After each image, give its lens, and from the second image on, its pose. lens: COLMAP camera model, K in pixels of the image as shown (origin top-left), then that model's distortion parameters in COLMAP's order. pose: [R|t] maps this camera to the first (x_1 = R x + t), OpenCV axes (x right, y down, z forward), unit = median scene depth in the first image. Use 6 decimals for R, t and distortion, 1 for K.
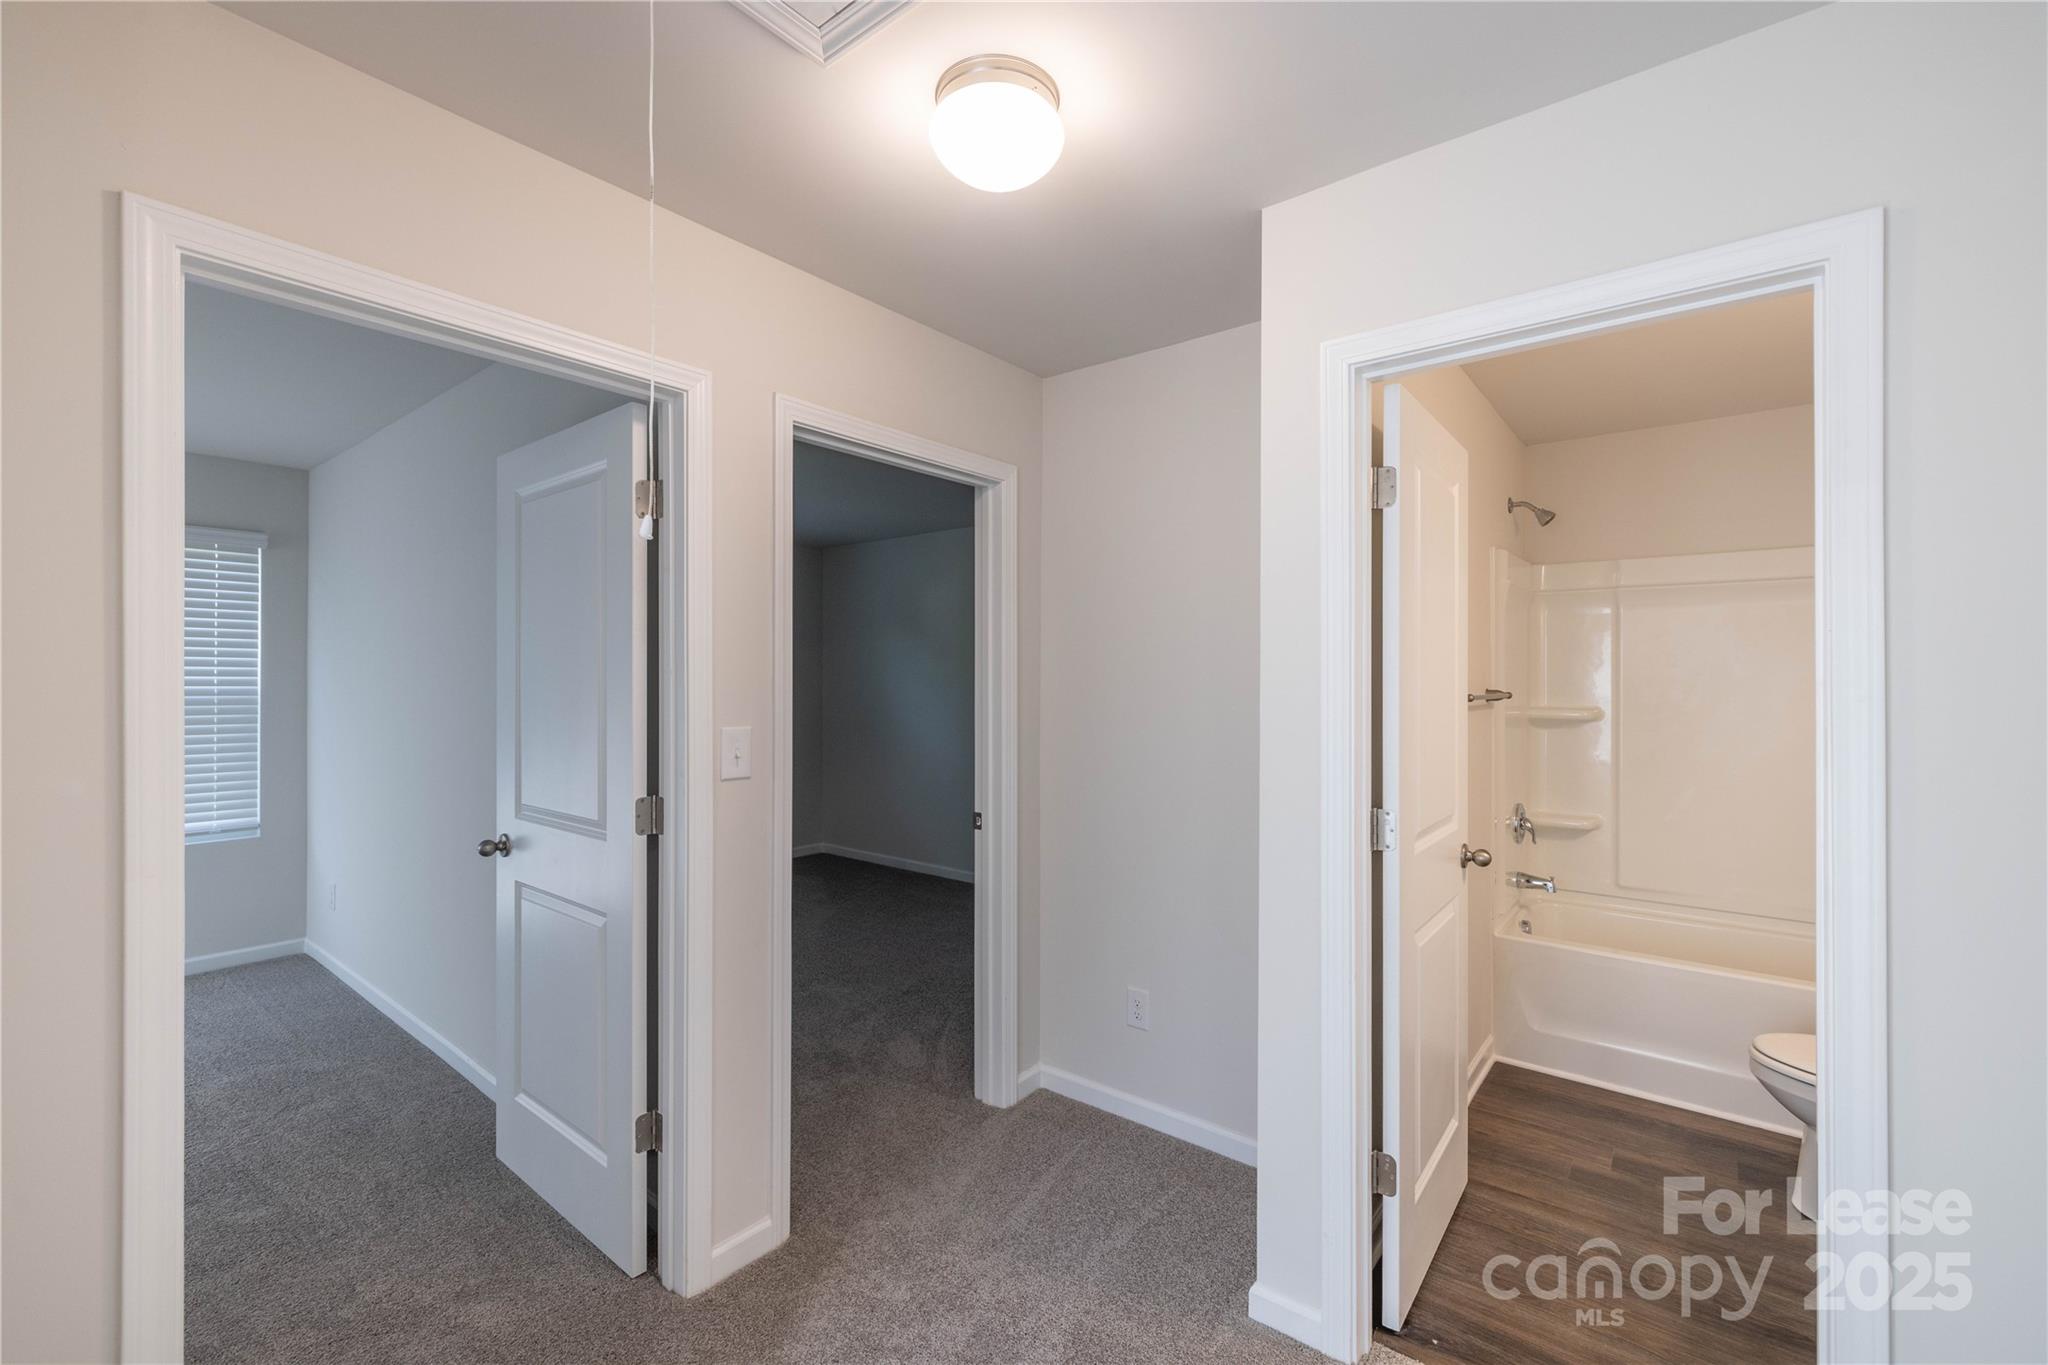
lens RADIAL K [[859.4, 0, 1027.1], [0, 859.4, 680.1], [0, 0, 1]] dist [0.000961, 0.000407]
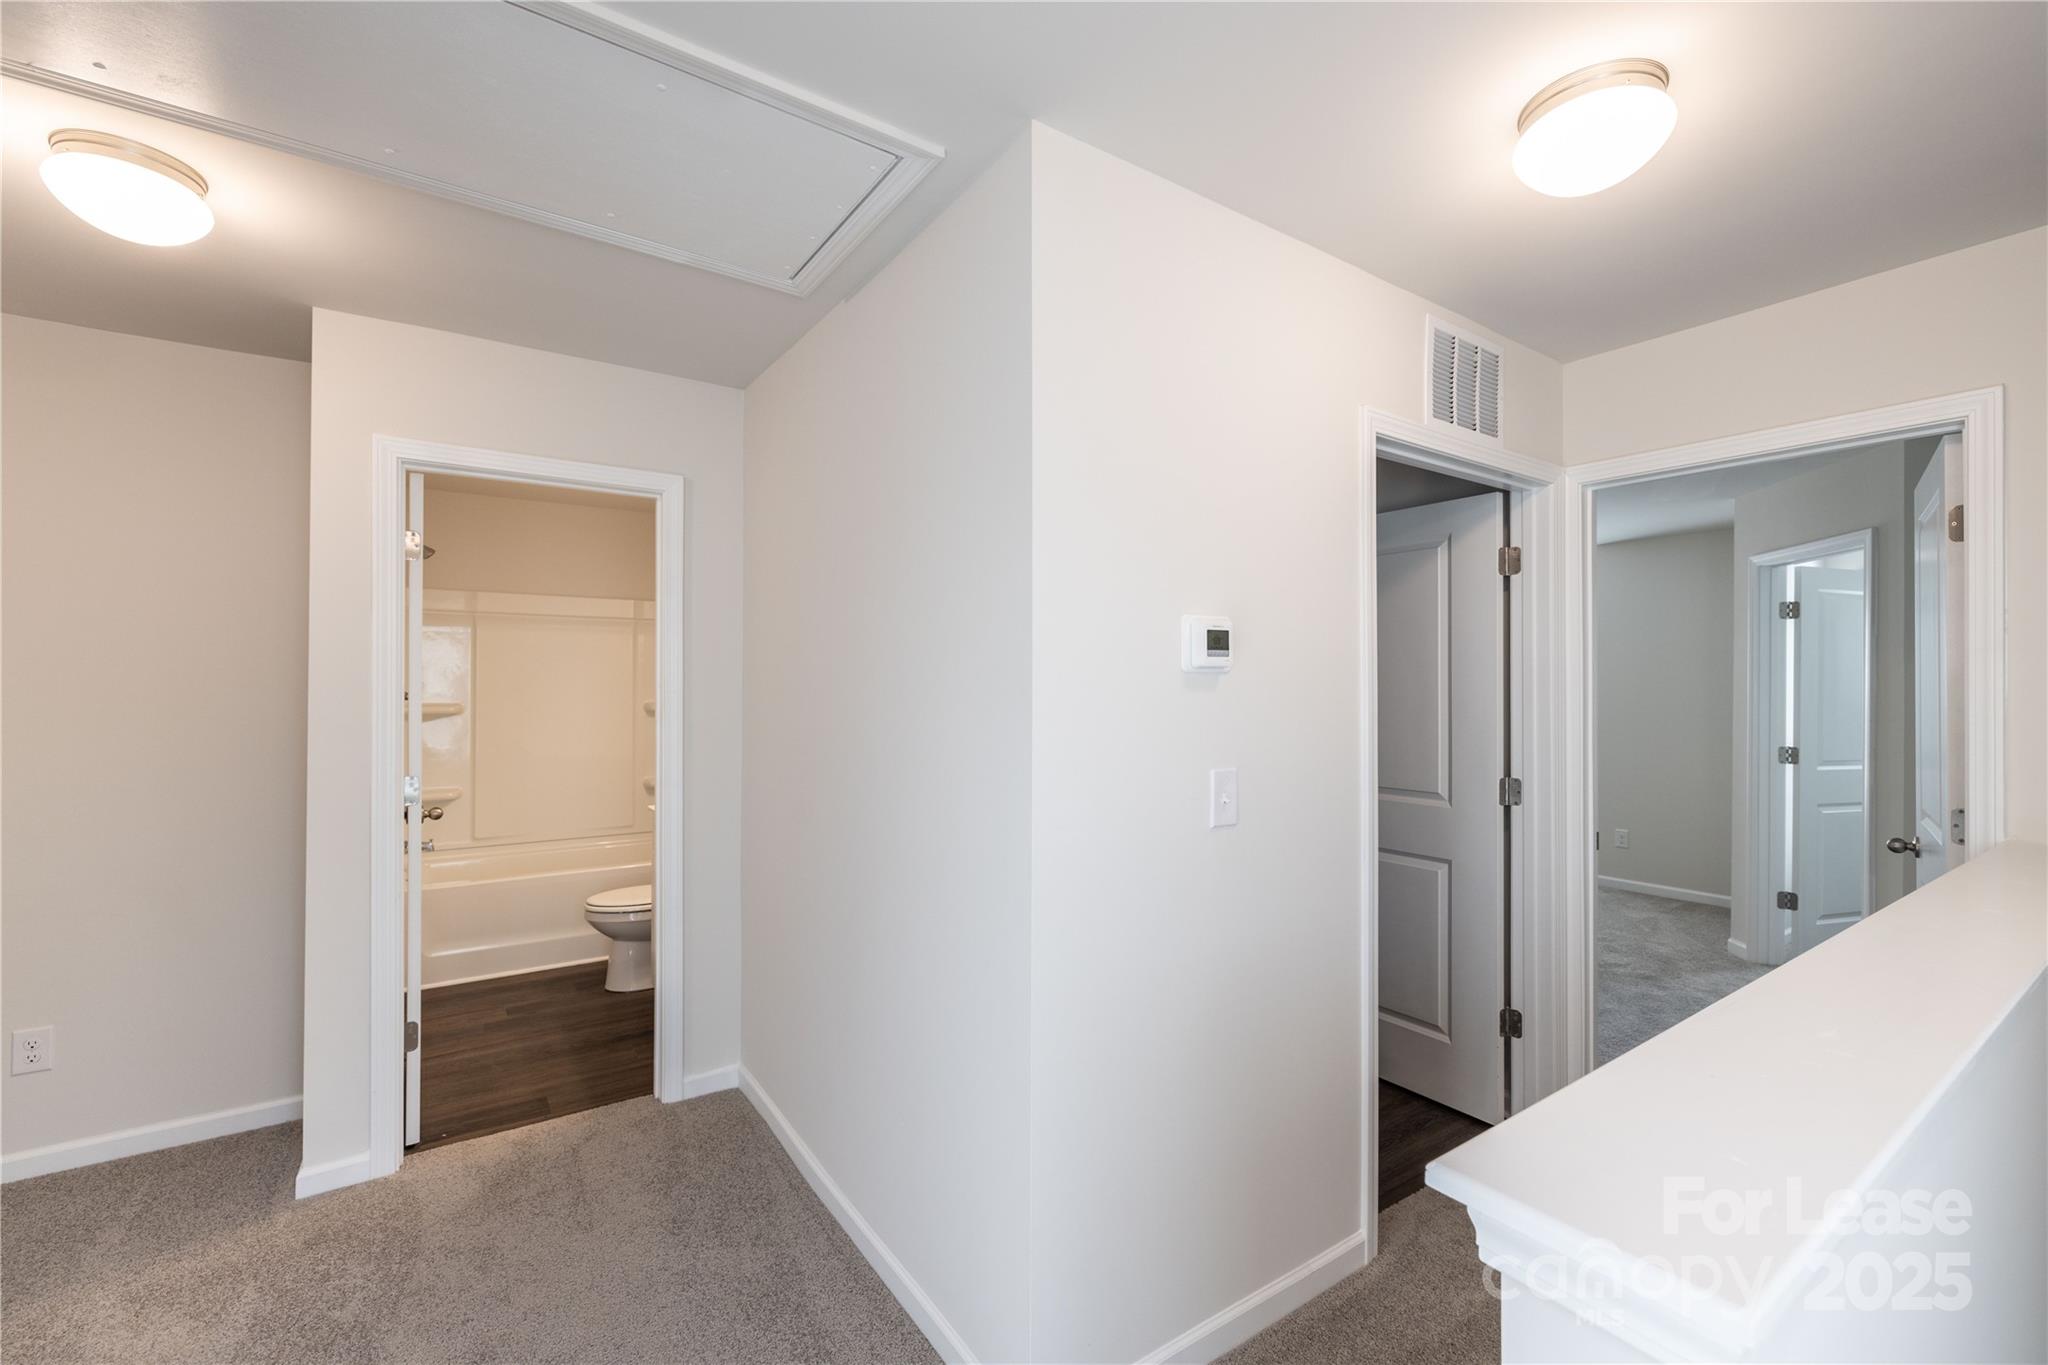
lens RADIAL K [[859.4, 0, 1027.1], [0, 859.4, 680.1], [0, 0, 1]] dist [0.000961, 0.000407]
pose [[0.284657, 0.004752, 0.958618, -0.346019], [-0.003877, 0.999985, -0.003806, -0.001992], [-0.958622, -0.002633, 0.284671, -0.194013]]
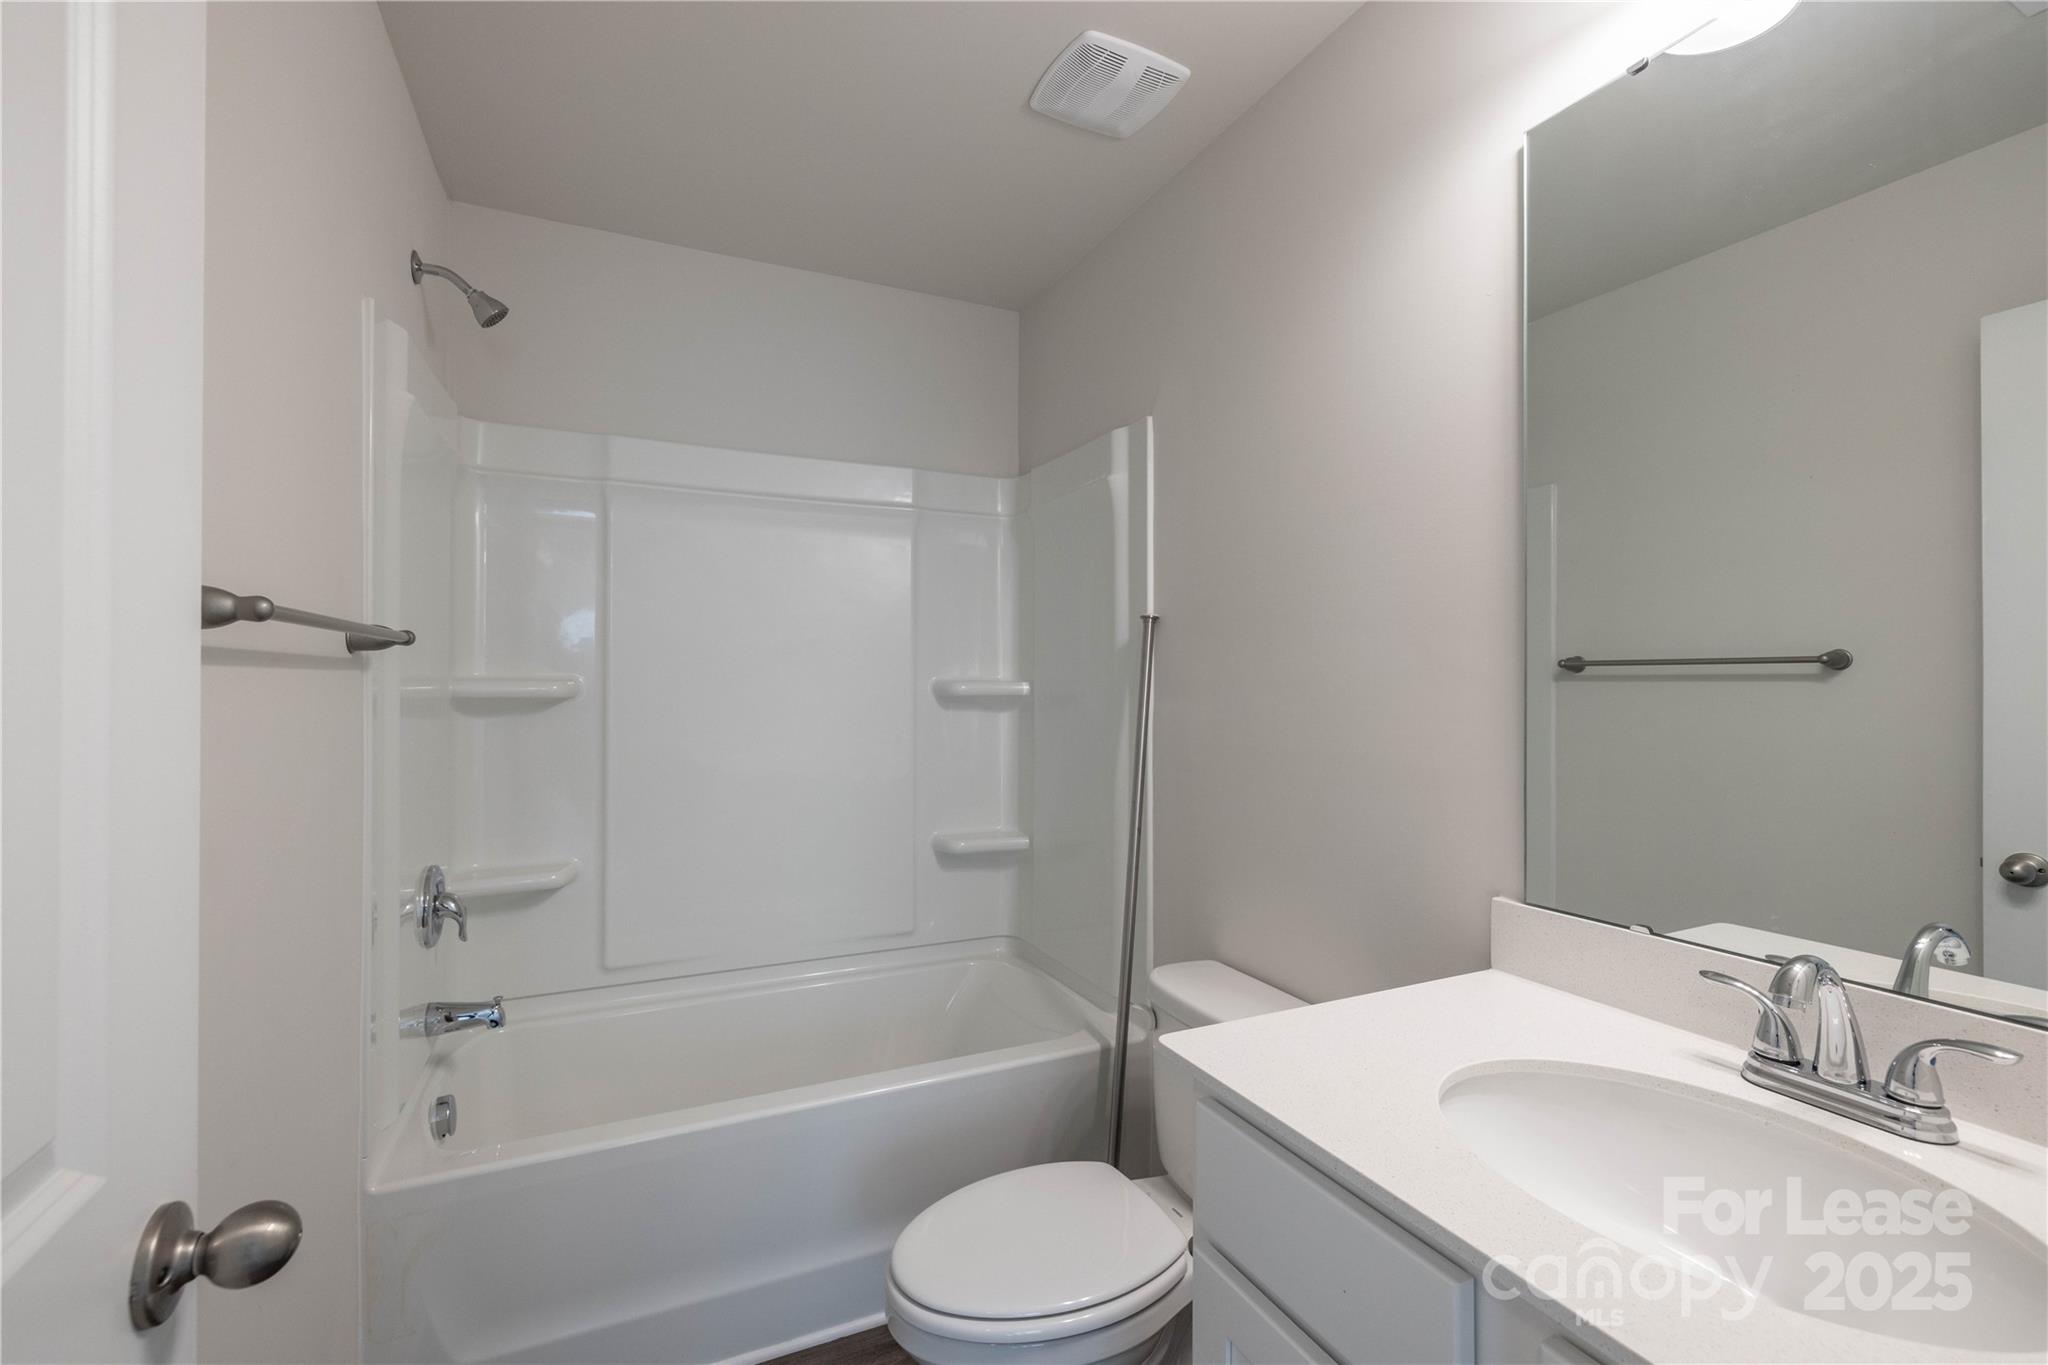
lens RADIAL K [[859.4, 0, 1027.1], [0, 859.4, 680.1], [0, 0, 1]] dist [0.000961, 0.000407]
pose [[0.435445, 0.001997, 0.900213, 0.276266], [-0.005677, 0.999984, 0.000528, 0.034356], [-0.900198, -0.005341, 0.435449, 0.477385]]
